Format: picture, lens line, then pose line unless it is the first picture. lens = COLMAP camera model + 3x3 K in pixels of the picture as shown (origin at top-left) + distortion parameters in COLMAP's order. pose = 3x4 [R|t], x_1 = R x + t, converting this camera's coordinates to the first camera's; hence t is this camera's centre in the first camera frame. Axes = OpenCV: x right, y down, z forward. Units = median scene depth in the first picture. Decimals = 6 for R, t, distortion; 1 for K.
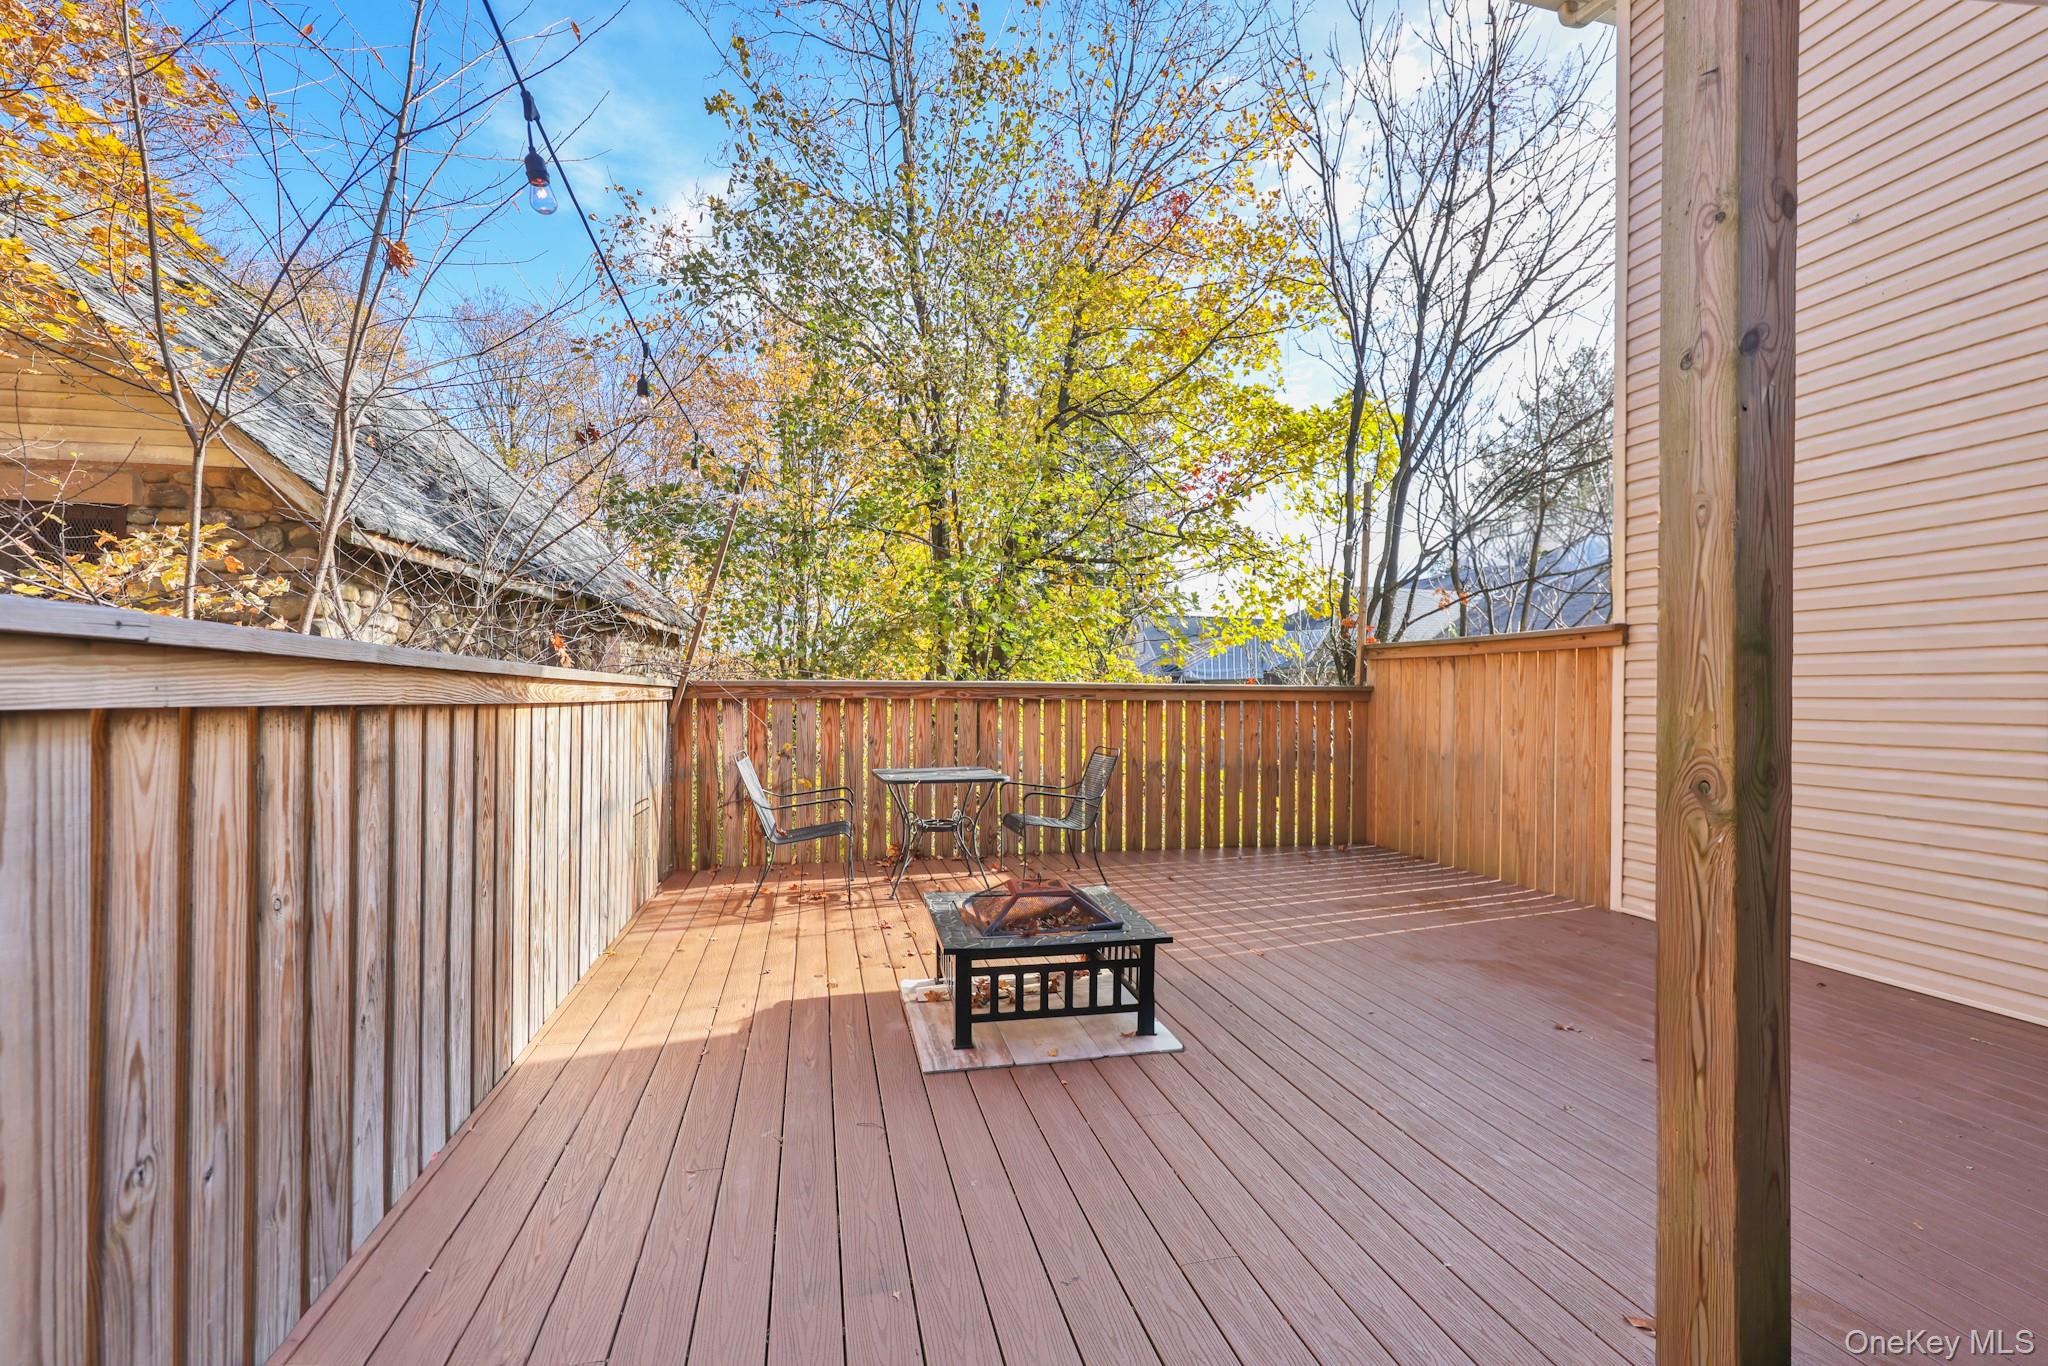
lens RADIAL K [[847.6, 0, 1018.9], [0, 847.6, 689.9], [0, 0, 1]] dist [-0.001277, 0.000339]
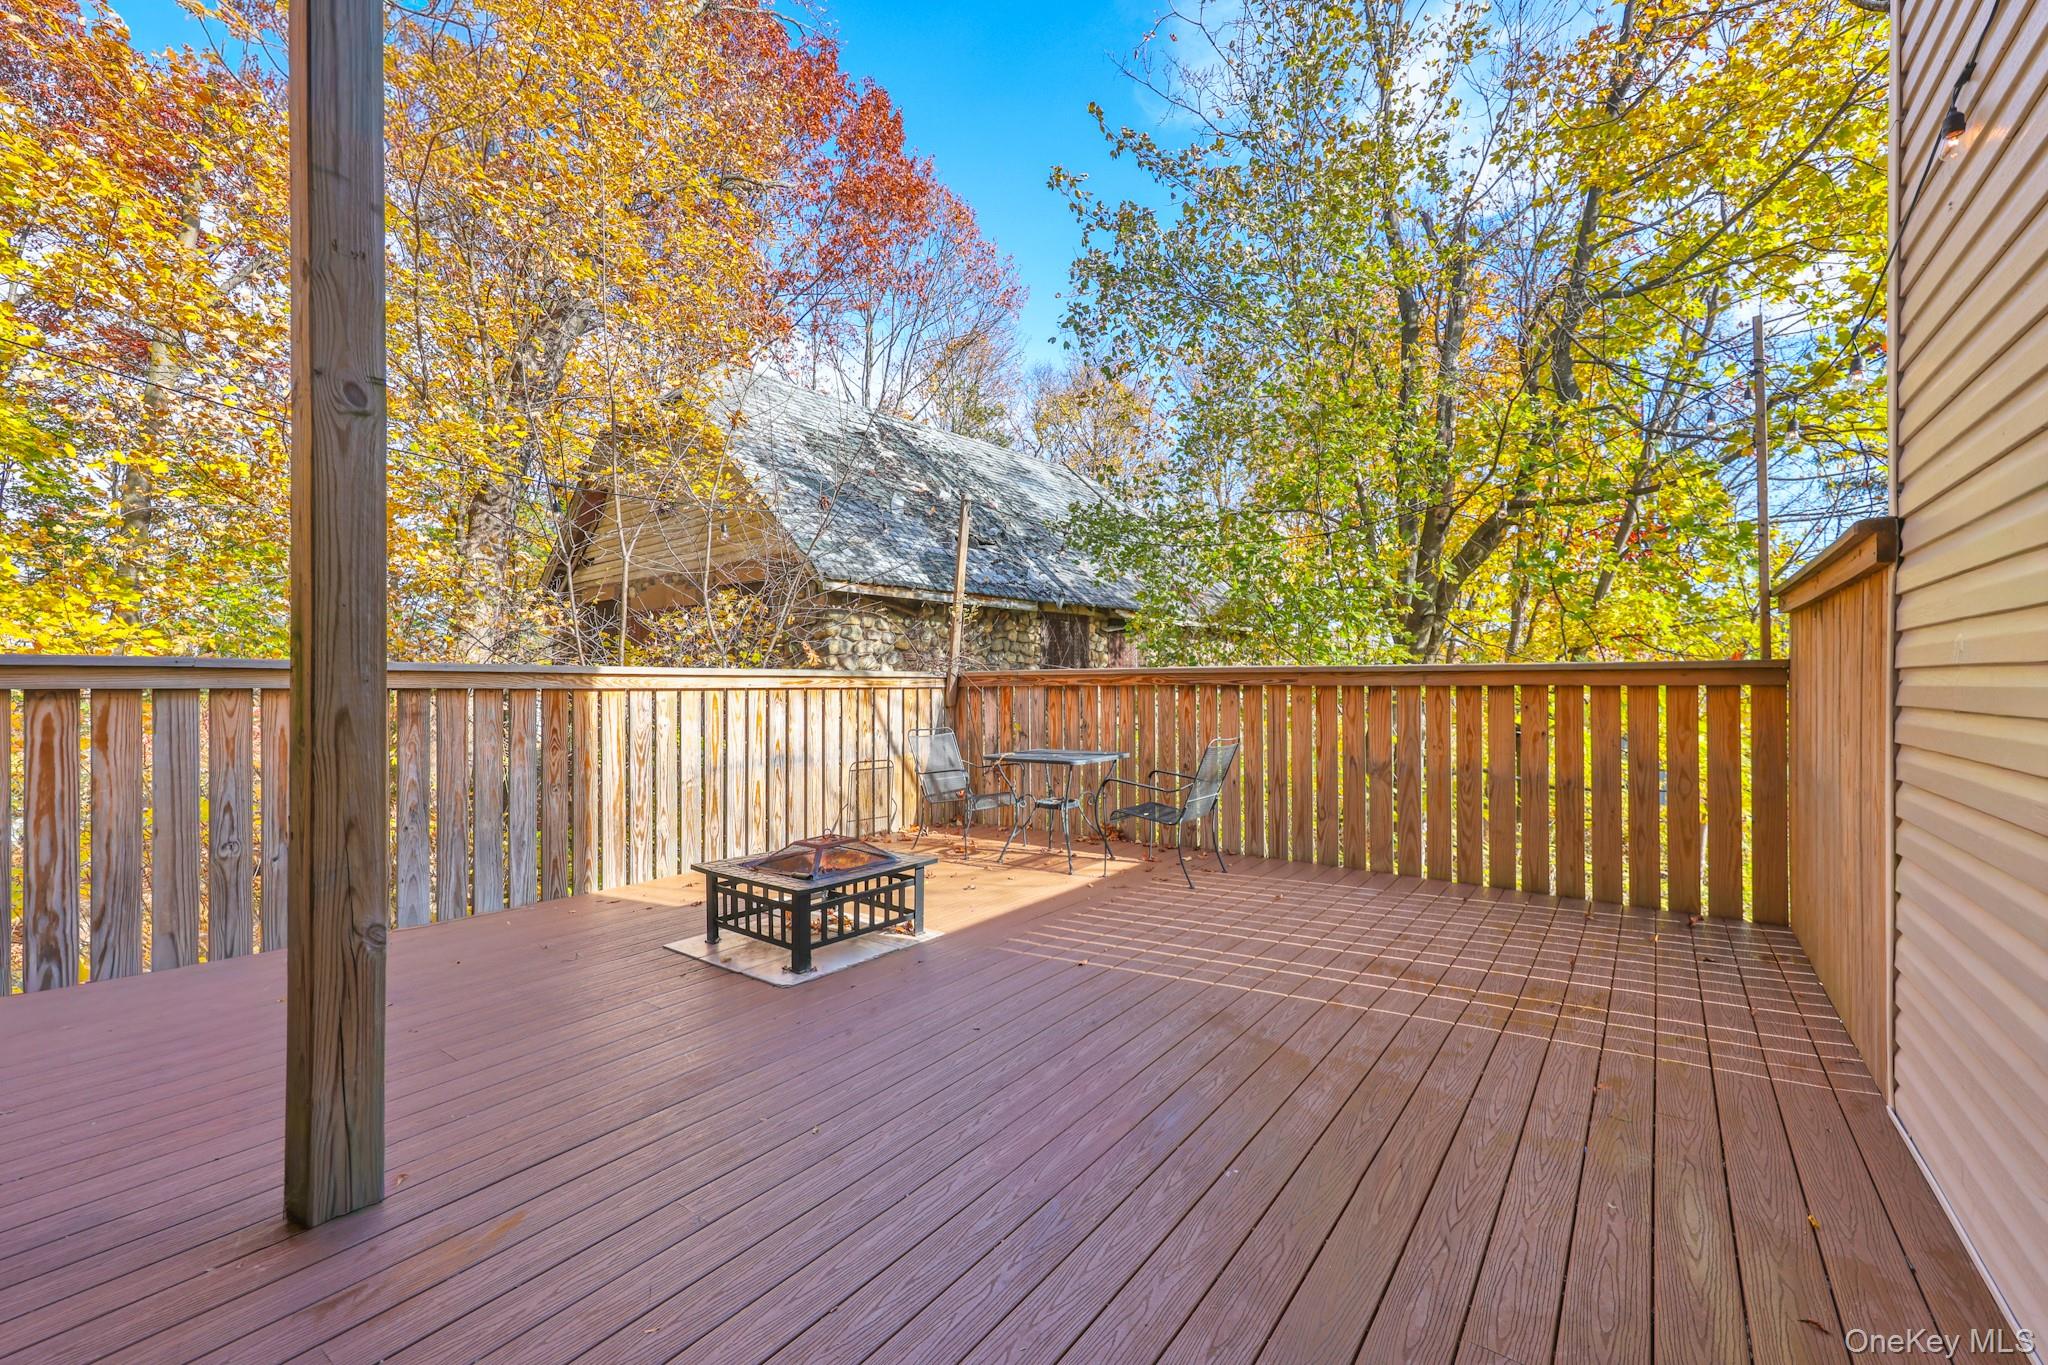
lens RADIAL K [[847.6, 0, 1015.2], [0, 847.6, 684.6], [0, 0, 1]] dist [-0.001277, 0.000339]
pose [[0.635158, -0.006853, -0.772352, 0.791146], [0.011783, 0.999930, 0.000818, 0.009746], [0.772293, -0.009620, 0.635194, 0.318099]]
